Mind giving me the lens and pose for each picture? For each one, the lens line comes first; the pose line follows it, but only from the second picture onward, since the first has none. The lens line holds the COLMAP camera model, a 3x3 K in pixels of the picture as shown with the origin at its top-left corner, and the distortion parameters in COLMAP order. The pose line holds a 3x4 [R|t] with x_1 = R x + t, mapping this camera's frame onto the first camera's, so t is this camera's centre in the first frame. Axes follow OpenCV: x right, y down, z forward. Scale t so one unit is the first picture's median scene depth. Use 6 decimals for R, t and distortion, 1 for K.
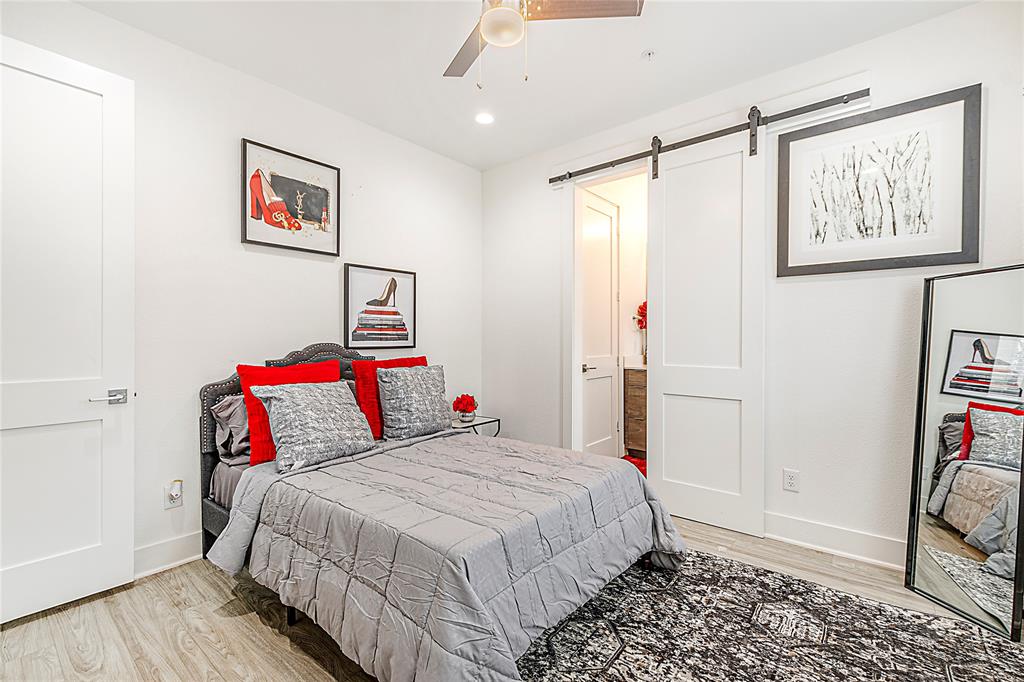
lens RADIAL K [[445.4, 0, 512.0], [0, 445.4, 341.0], [0, 0, 1]] dist [-0.000944, -0.000202]
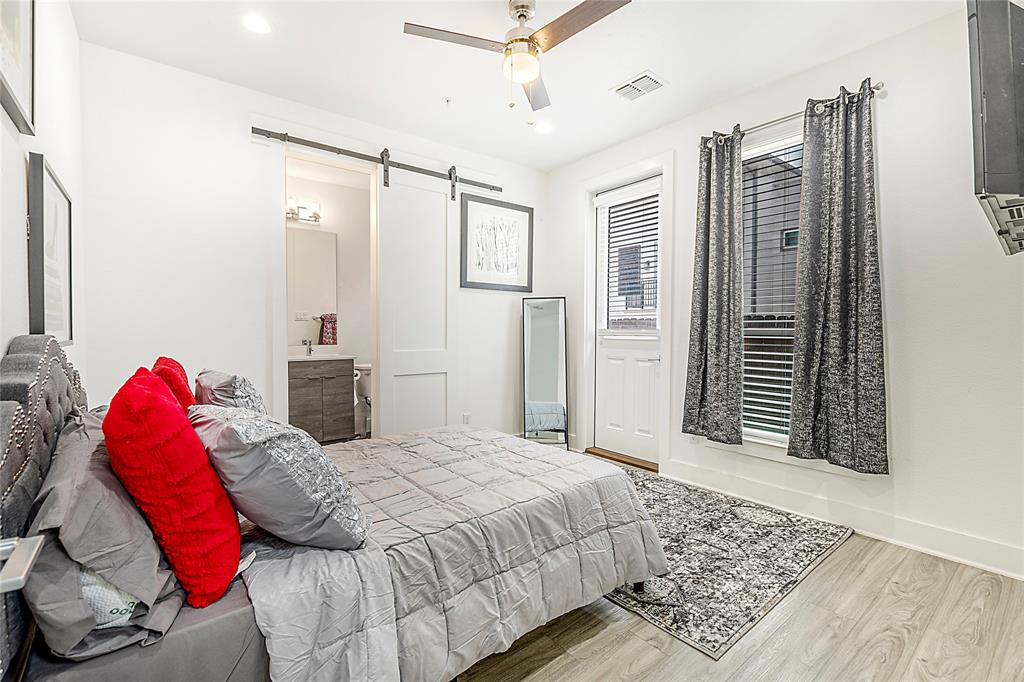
lens RADIAL K [[448.7, 0, 495.2], [0, 448.7, 343.7], [0, 0, 1]] dist [0.000279, -0.000273]
pose [[0.222673, -0.029734, 0.974440, -0.867657], [0.002059, 0.999547, 0.030029, 0.000831], [-0.974891, -0.004680, 0.222634, 0.557317]]
